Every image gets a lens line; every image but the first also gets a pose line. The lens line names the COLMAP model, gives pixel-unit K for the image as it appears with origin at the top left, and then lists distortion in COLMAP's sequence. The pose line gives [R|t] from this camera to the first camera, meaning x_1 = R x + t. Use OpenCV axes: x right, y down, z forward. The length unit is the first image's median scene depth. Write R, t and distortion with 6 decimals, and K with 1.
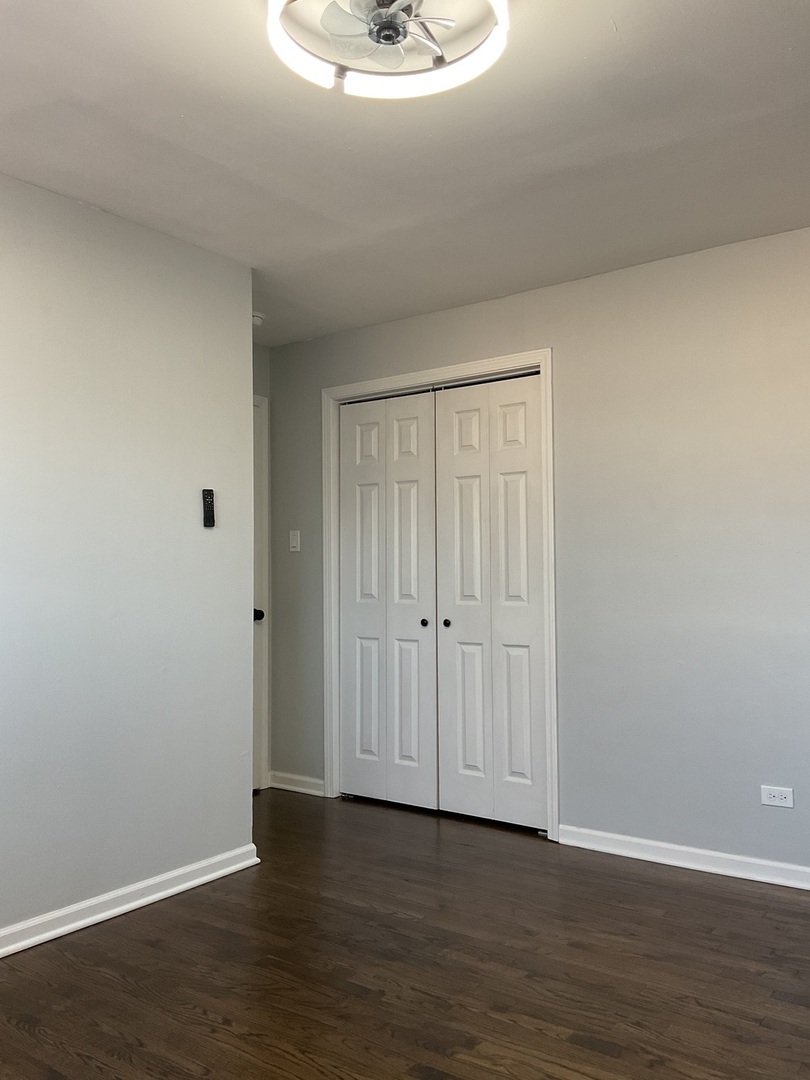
lens RADIAL K [[879.0, 0, 408.9], [0, 879.0, 533.9], [0, 0, 1]] dist [0.107095, -0.196220]
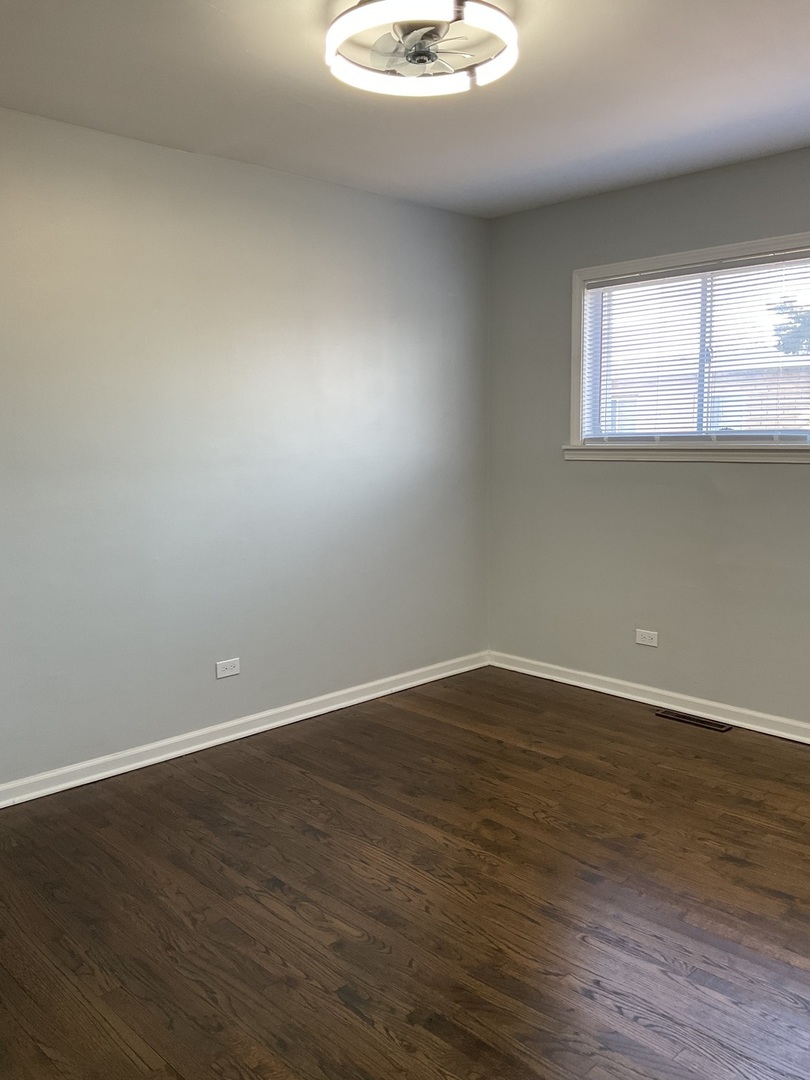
lens RADIAL K [[879.0, 0, 408.9], [0, 879.0, 533.9], [0, 0, 1]] dist [0.107095, -0.196220]
pose [[-0.987788, 0.000121, 0.155804, -0.099654], [0.010167, 0.997918, 0.063687, 0.012506], [-0.155472, 0.064494, -0.985733, 1.139422]]
